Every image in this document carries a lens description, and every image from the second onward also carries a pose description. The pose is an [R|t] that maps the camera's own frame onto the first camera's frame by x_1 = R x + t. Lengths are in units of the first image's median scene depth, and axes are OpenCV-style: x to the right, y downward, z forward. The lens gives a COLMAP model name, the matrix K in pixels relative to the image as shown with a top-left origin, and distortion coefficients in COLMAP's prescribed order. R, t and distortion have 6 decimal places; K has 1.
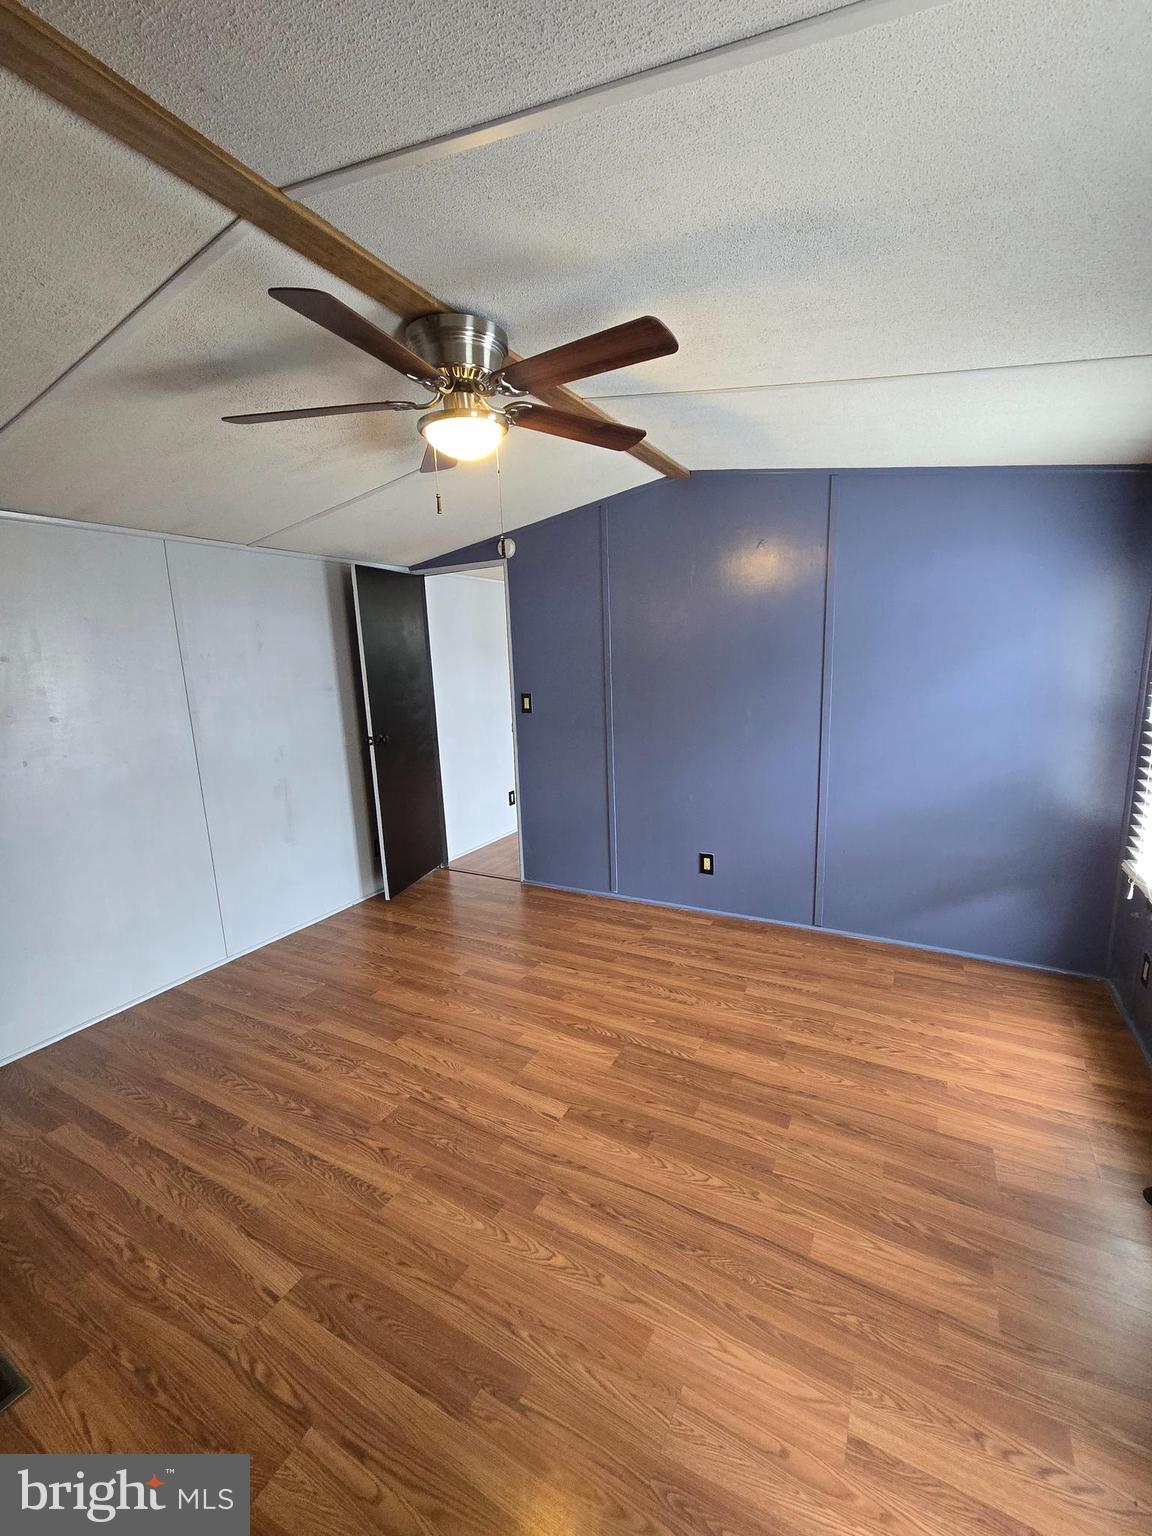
lens RADIAL K [[621.8, 0, 579.2], [0, 621.8, 768.5], [0, 0, 1]] dist [0.000448, 0.000034]
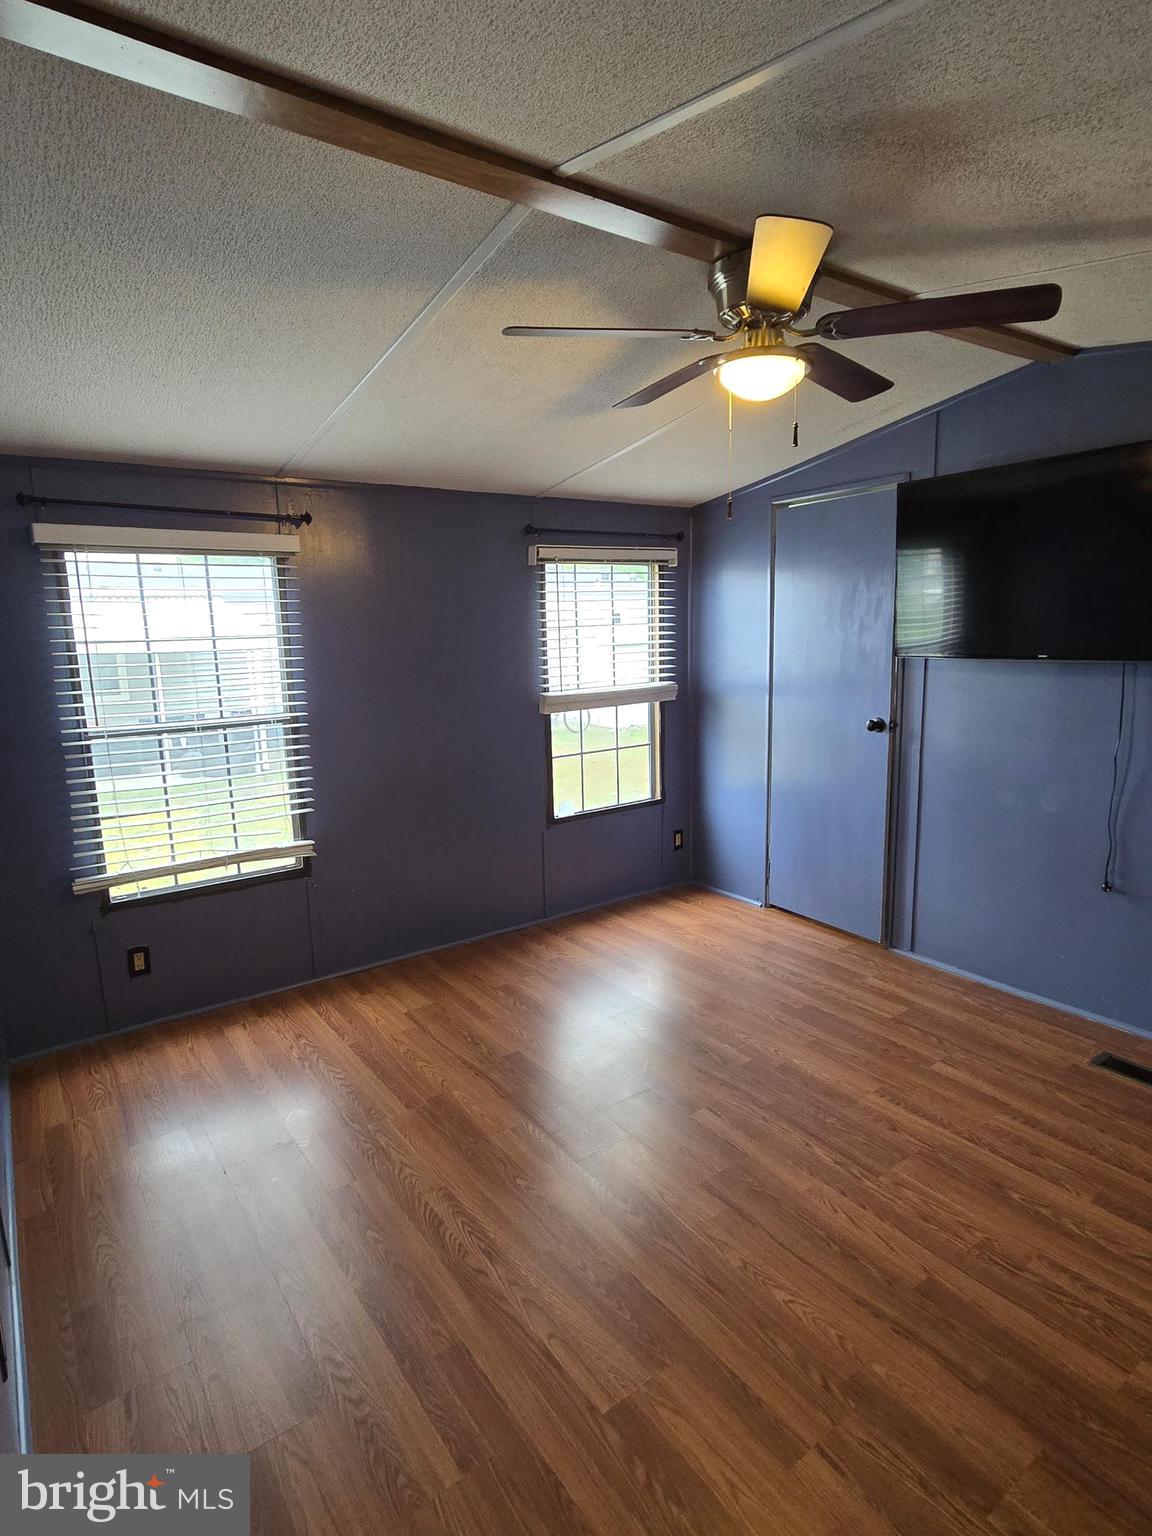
lens RADIAL K [[828.5, 0, 574.2], [0, 828.5, 767.4], [0, 0, 1]] dist [-0.002339, -0.000242]
pose [[-0.896362, -0.014478, 0.443087, -0.382257], [0.141593, 0.937768, 0.317084, -0.339642], [-0.420104, 0.346960, -0.838530, 1.849312]]
